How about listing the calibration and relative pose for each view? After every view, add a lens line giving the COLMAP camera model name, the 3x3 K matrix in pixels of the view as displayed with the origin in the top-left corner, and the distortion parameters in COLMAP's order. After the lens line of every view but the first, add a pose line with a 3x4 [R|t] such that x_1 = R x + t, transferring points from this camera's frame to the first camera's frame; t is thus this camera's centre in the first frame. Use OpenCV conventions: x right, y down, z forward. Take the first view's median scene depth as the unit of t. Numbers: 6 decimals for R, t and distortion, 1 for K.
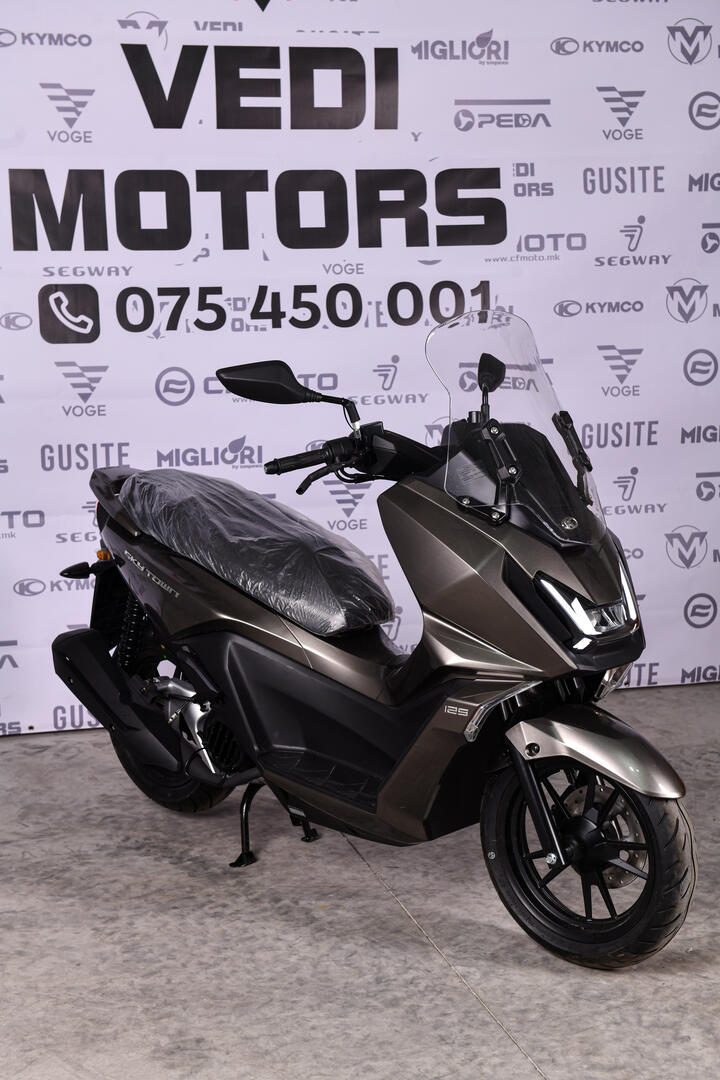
lens RADIAL K [[1723.0, 0, 359.1], [0, 1723.0, 538.9], [0, 0, 1]] dist [0.119837, 0.000000]
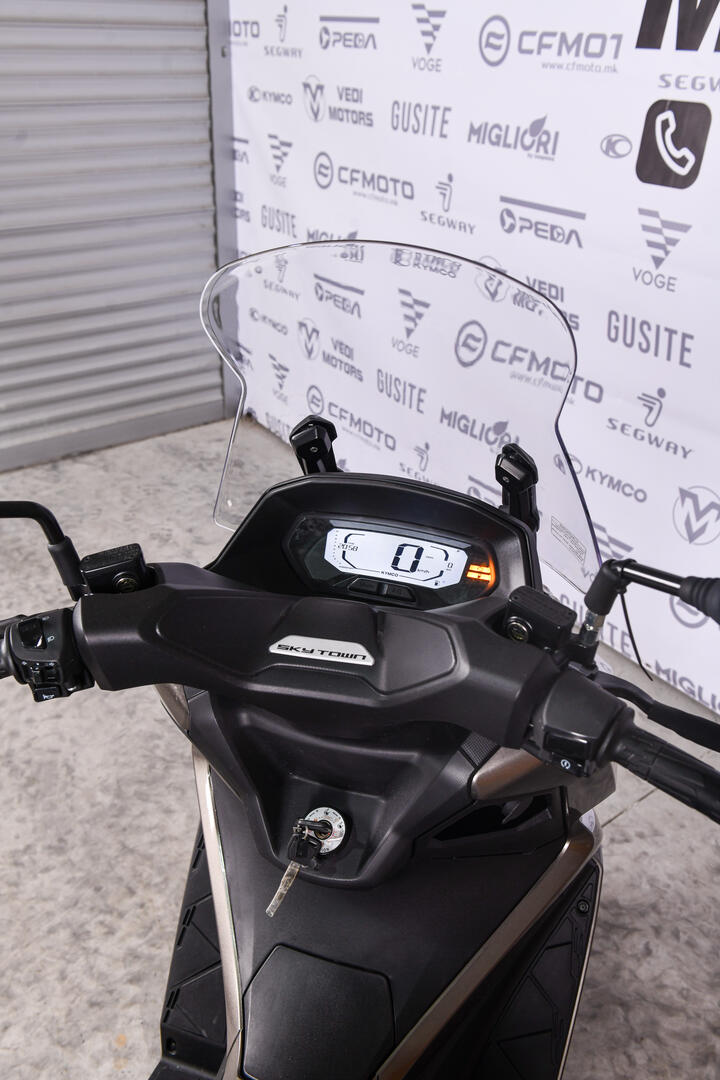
lens RADIAL K [[968.5, 0, 357.9], [0, 968.5, 540.6], [0, 0, 1]] dist [0.001232, -0.011492]
pose [[0.377385, 0.451178, -0.808714, 0.190080], [-0.182508, 0.892397, 0.412697, -0.122823], [0.907894, -0.008148, 0.419121, 0.691237]]
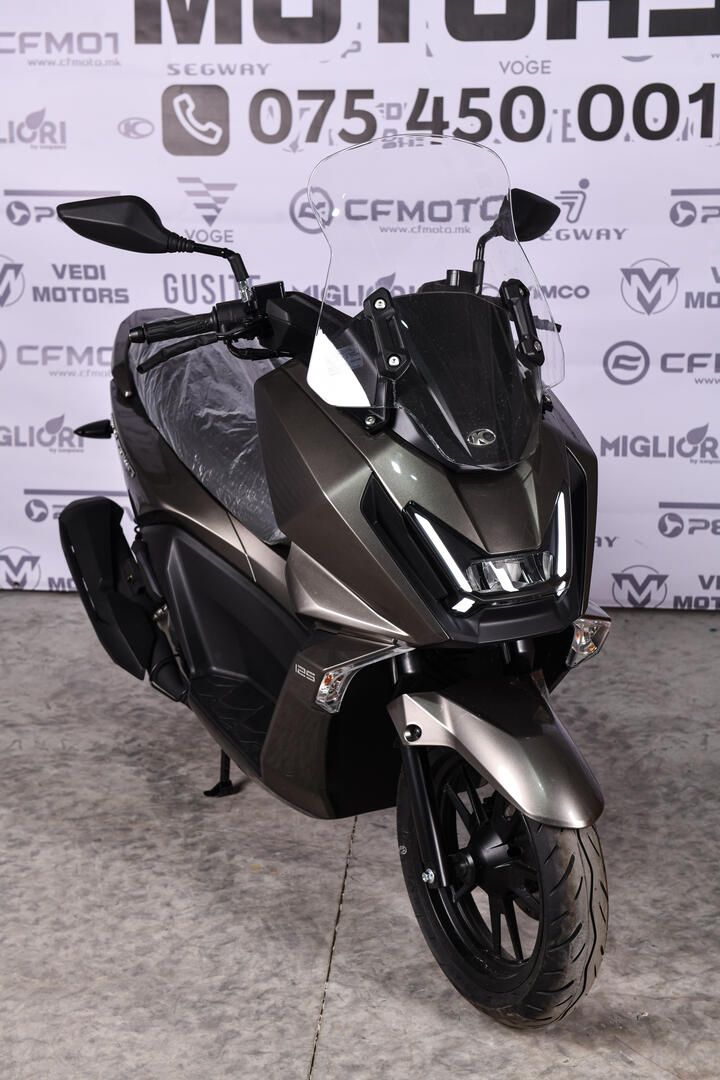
lens RADIAL K [[1723.0, 0, 360.4], [0, 1723.0, 543.4], [0, 0, 1]] dist [0.119837, 0.000000]
pose [[0.937487, 0.099134, -0.333603, 0.214242], [-0.059265, 0.990046, 0.127658, -0.036294], [0.342938, -0.099907, 0.934030, 0.198270]]
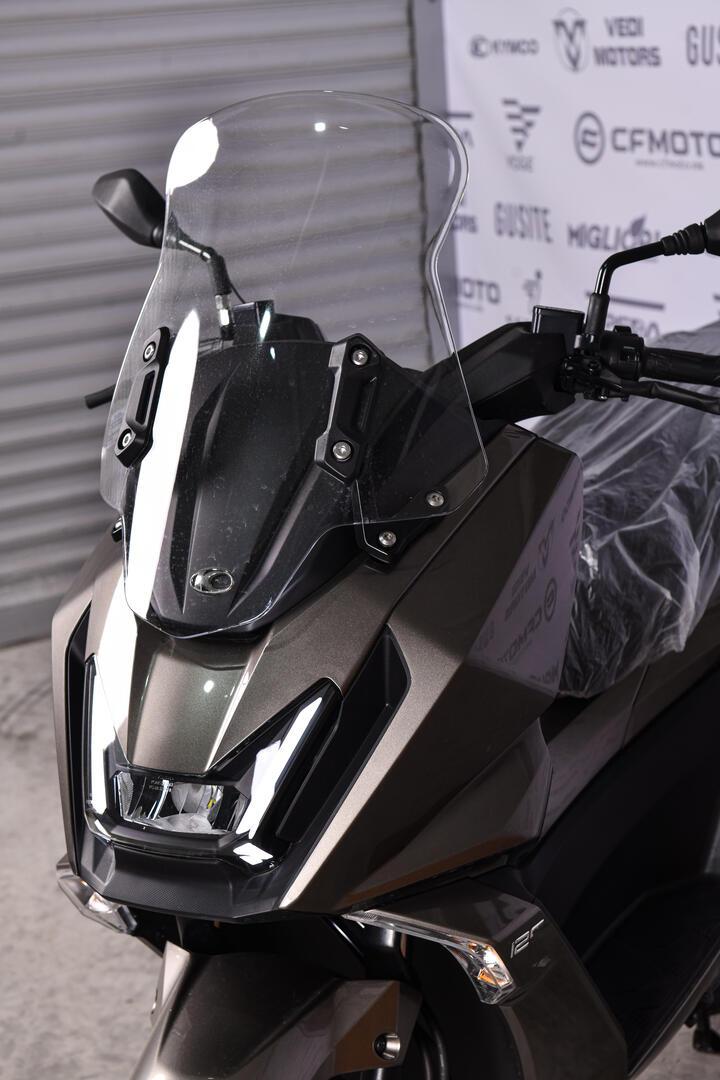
lens RADIAL K [[2042.4, 0, 352.7], [0, 2042.4, 527.5], [0, 0, 1]] dist [0.075826, 0.000000]
pose [[0.266146, 0.237857, -0.934126, 0.420384], [-0.096836, 0.970772, 0.219599, -0.095686], [0.959056, 0.032012, 0.281400, 0.588284]]
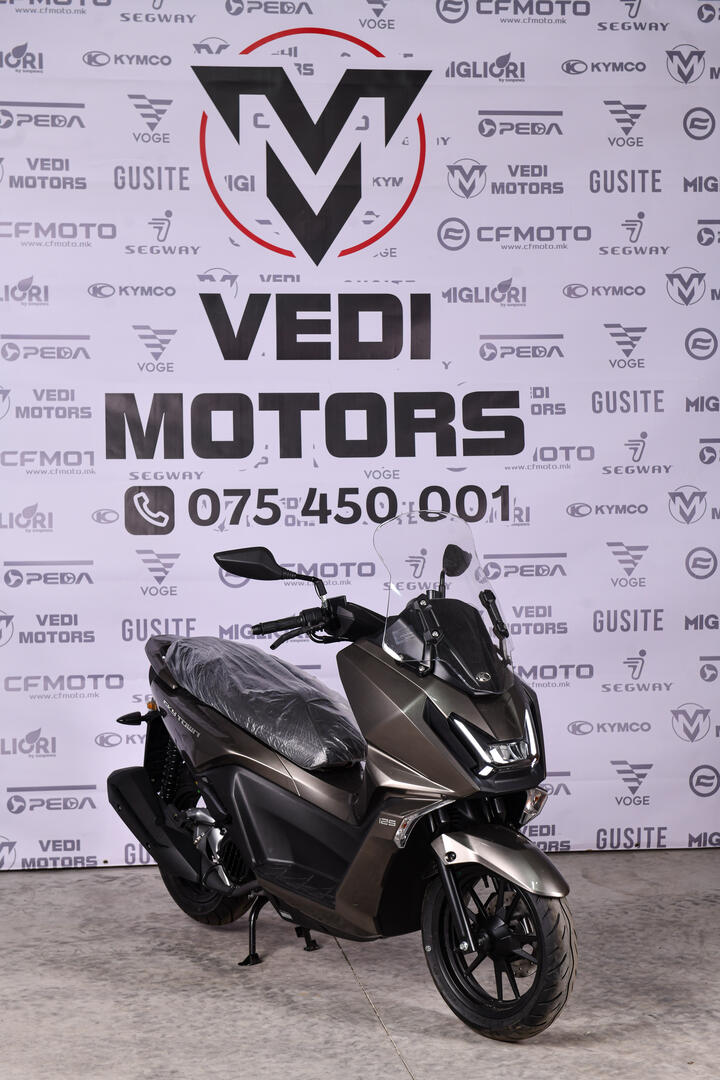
lens RADIAL K [[1882.5, 0, 356.5], [0, 1882.5, 522.4], [0, 0, 1]] dist [0.098398, 0.000000]
pose [[0.992661, 0.011301, -0.120399, 0.130347], [-0.025960, 0.992326, -0.120891, 0.032058], [0.118109, 0.123129, 0.985337, -0.265161]]
